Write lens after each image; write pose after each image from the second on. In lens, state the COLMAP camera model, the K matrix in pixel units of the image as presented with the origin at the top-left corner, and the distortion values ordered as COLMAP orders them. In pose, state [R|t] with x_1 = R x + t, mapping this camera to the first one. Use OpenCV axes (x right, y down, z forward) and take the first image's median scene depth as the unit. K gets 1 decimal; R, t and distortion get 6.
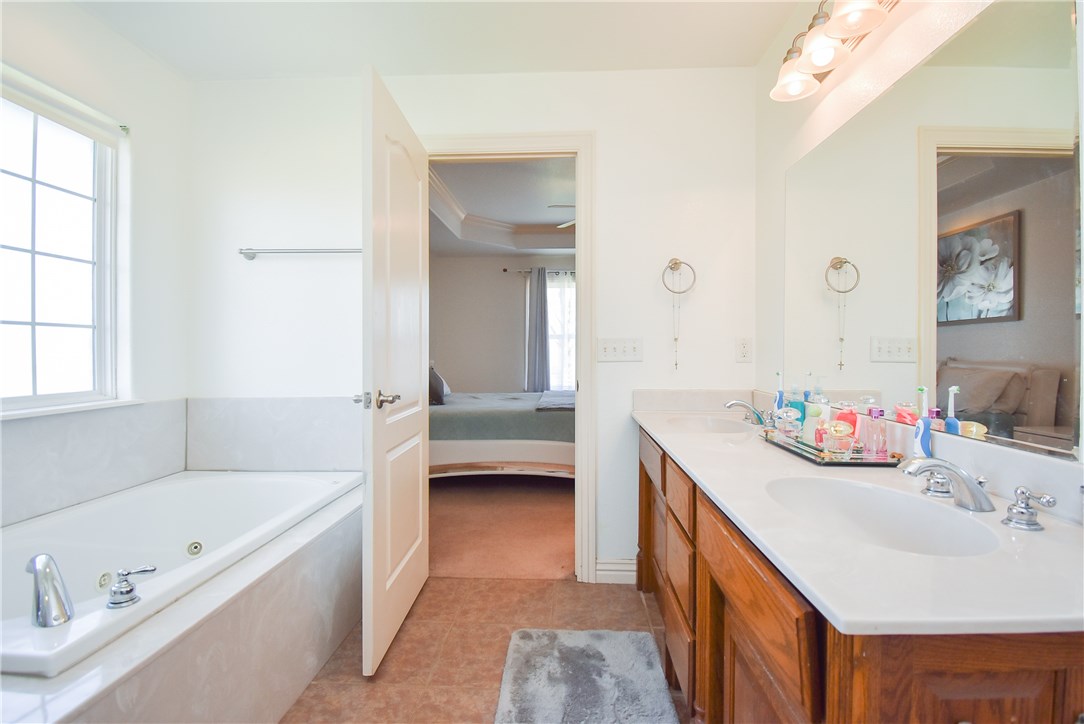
lens RADIAL K [[496.7, 0, 548.2], [0, 496.7, 345.2], [0, 0, 1]] dist [-0.002624, -0.000802]
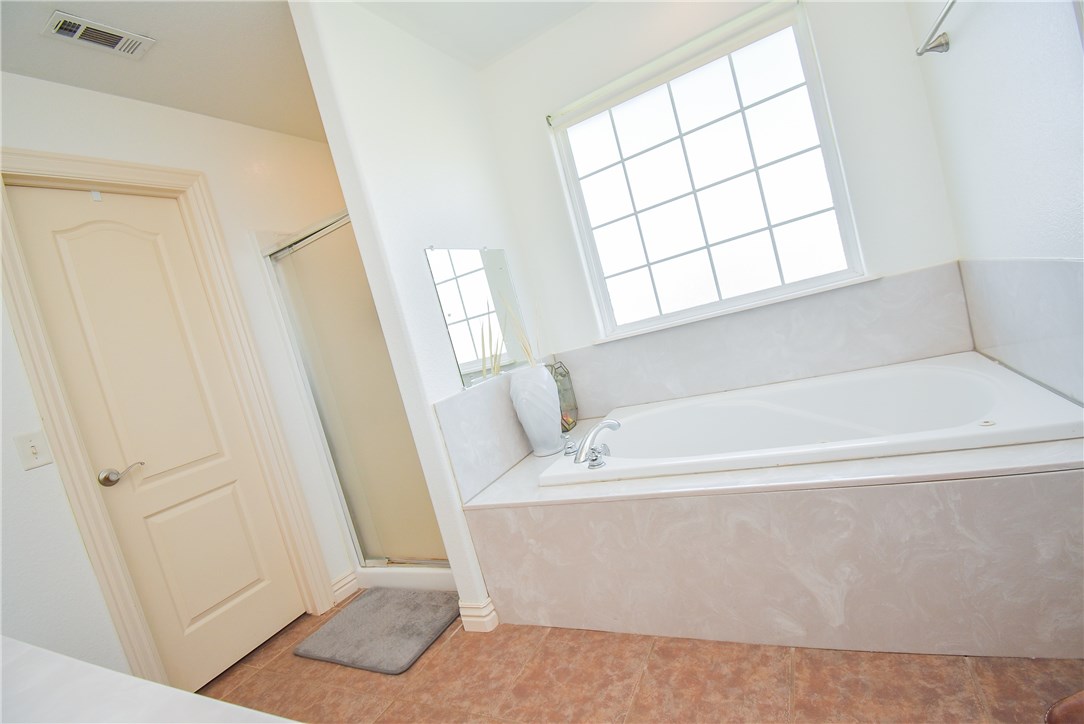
lens RADIAL K [[496.7, 0, 548.2], [0, 496.7, 345.2], [0, 0, 1]] dist [-0.002624, -0.000802]
pose [[-0.411561, 0.158742, -0.897451, 0.323937], [0.276746, 0.959985, 0.042891, 0.031091], [0.868349, -0.230714, -0.439024, 0.994520]]
